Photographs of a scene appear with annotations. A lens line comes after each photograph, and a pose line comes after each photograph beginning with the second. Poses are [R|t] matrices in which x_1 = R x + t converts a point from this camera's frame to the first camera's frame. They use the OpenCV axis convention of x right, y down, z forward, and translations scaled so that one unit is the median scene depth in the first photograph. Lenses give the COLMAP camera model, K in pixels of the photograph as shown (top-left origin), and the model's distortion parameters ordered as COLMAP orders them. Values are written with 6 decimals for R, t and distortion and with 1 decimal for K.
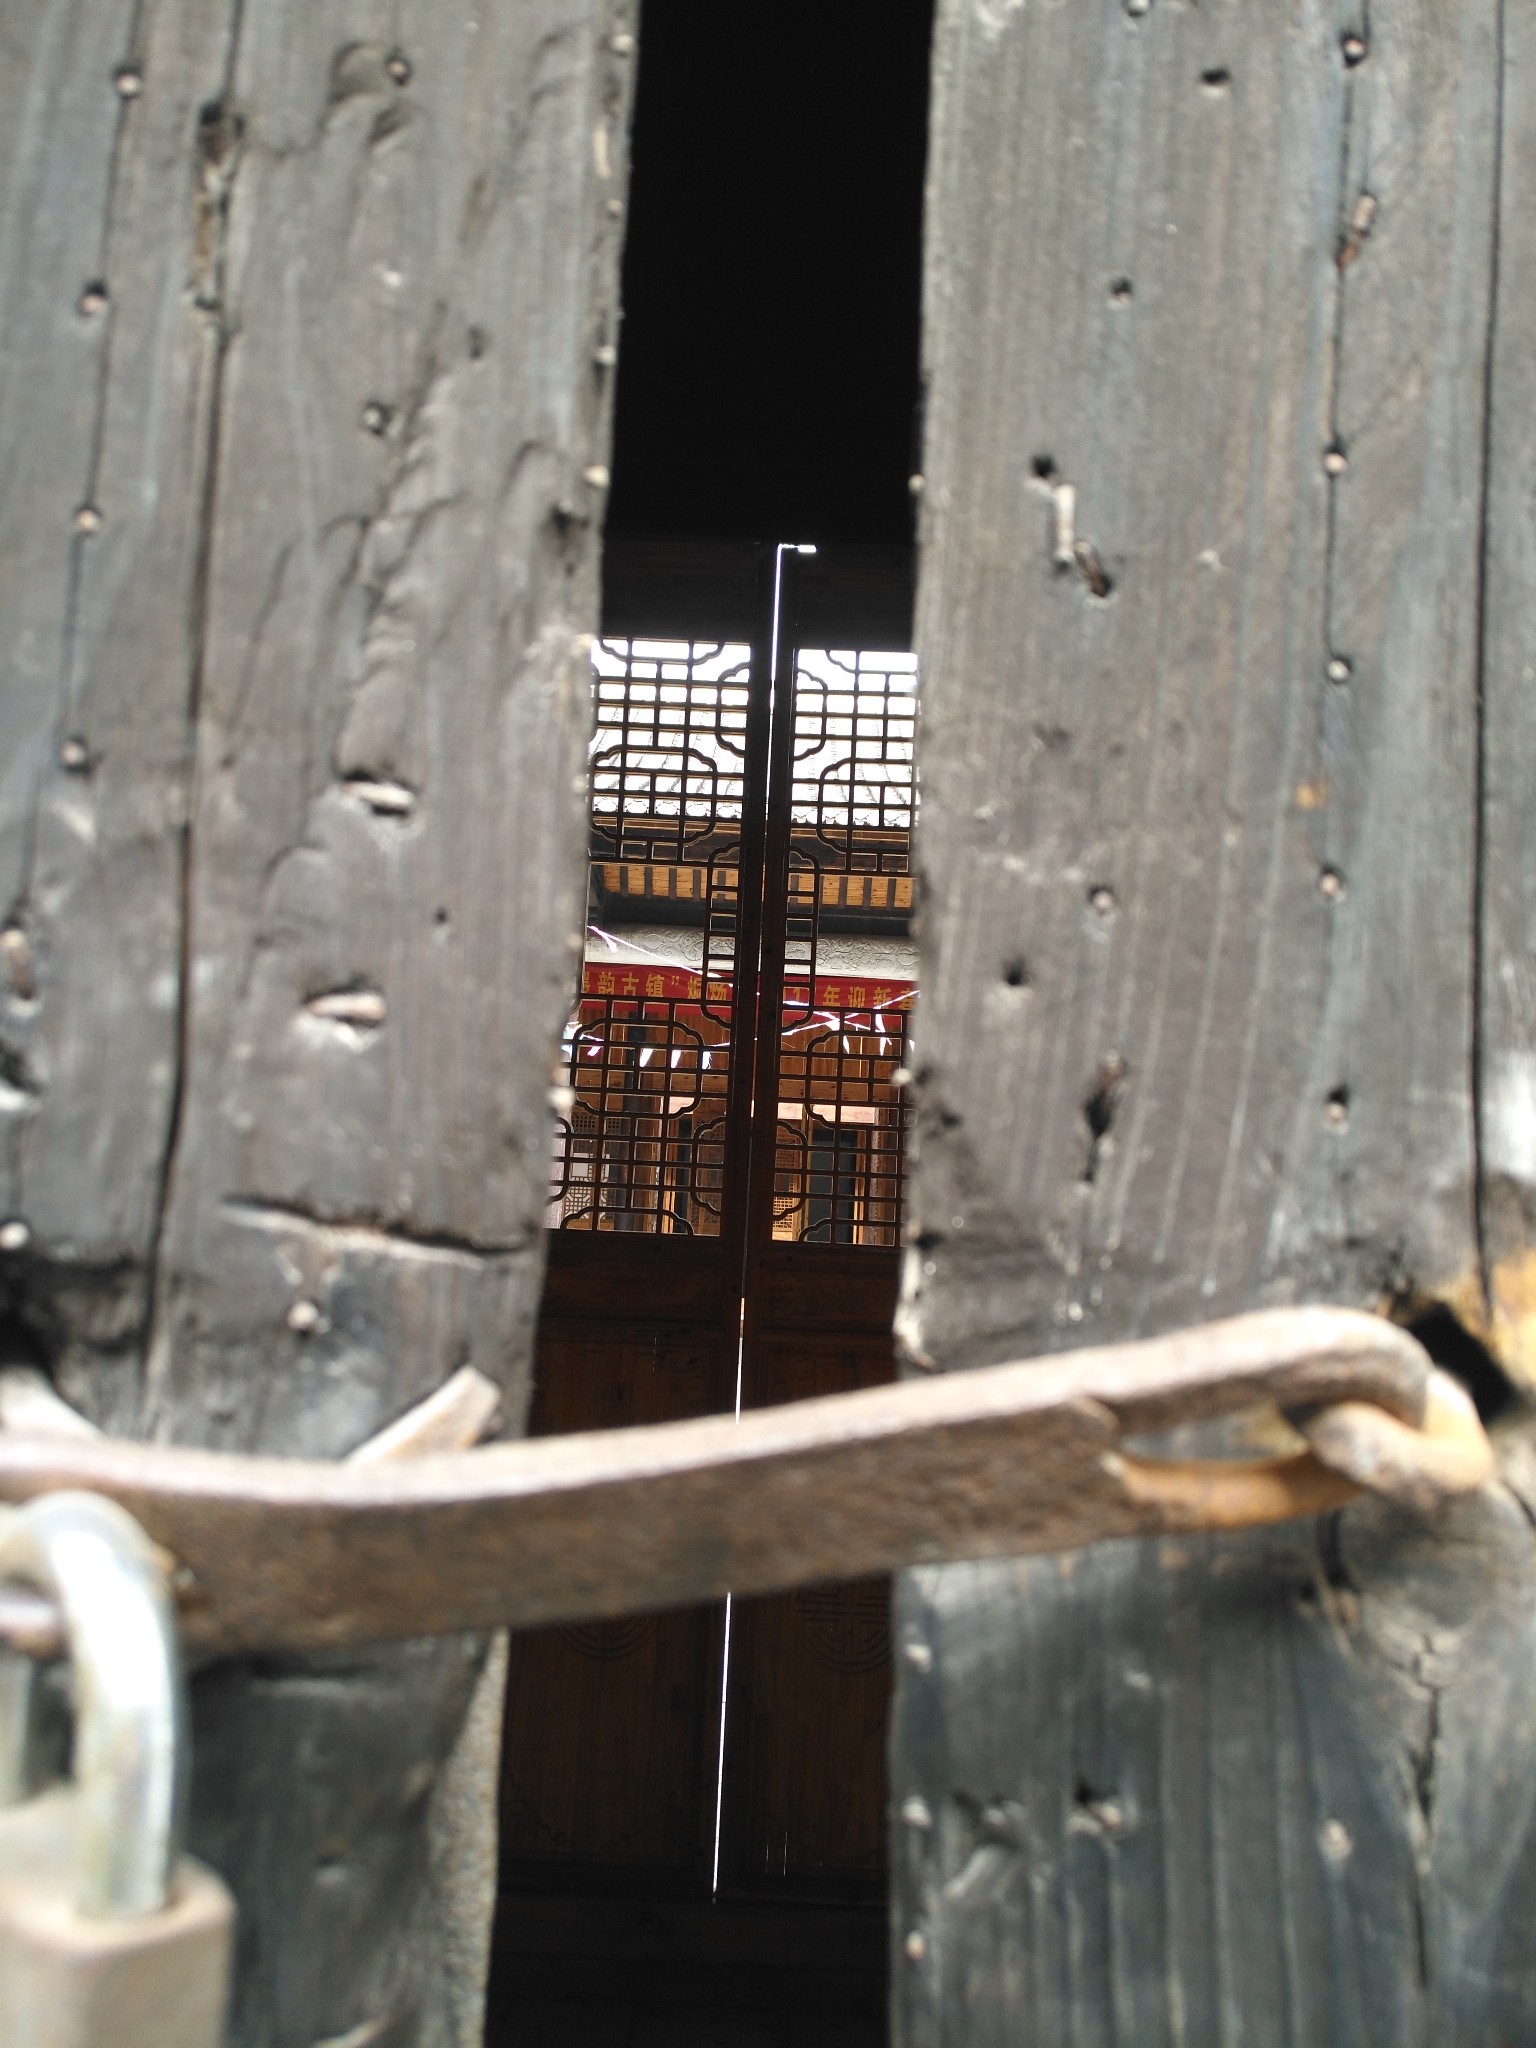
lens RADIAL K [[1311.6, 0, 861.6], [0, 1311.6, 1029.0], [0, 0, 1]] dist [-0.027934, 0.035220]
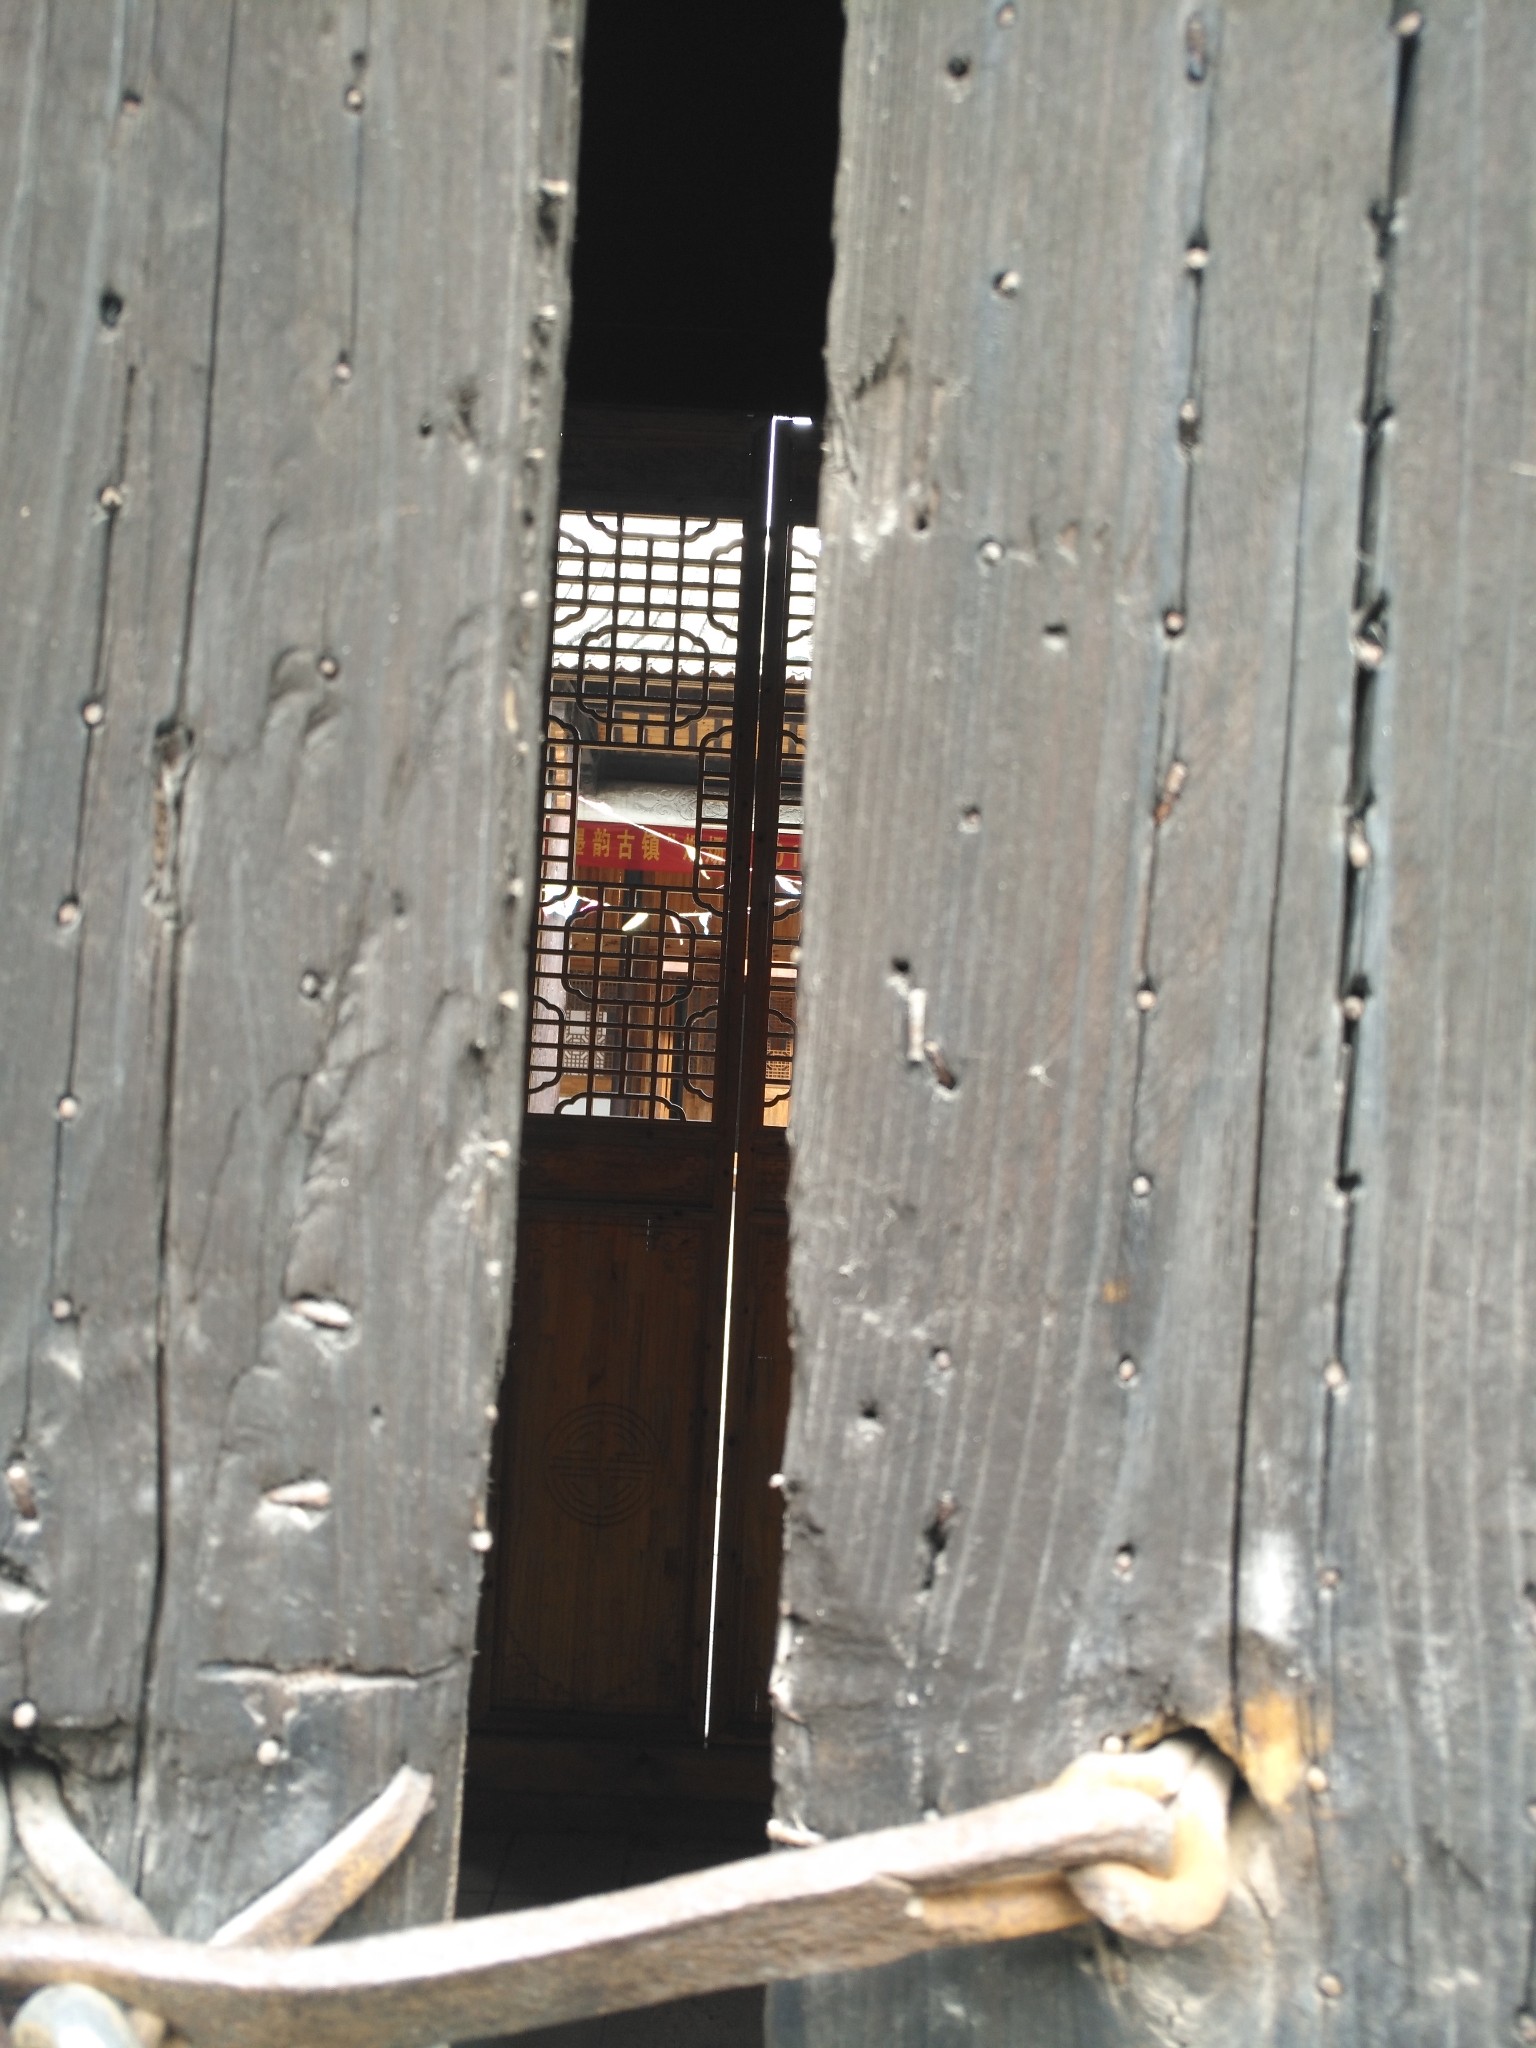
lens RADIAL K [[1311.6, 0, 861.6], [0, 1311.6, 1029.0], [0, 0, 1]] dist [-0.027934, 0.035220]
pose [[0.999902, 0.007729, 0.011656, 0.102325], [-0.008520, 0.997548, 0.069464, -0.510999], [-0.011091, -0.069556, 0.997516, -0.166800]]
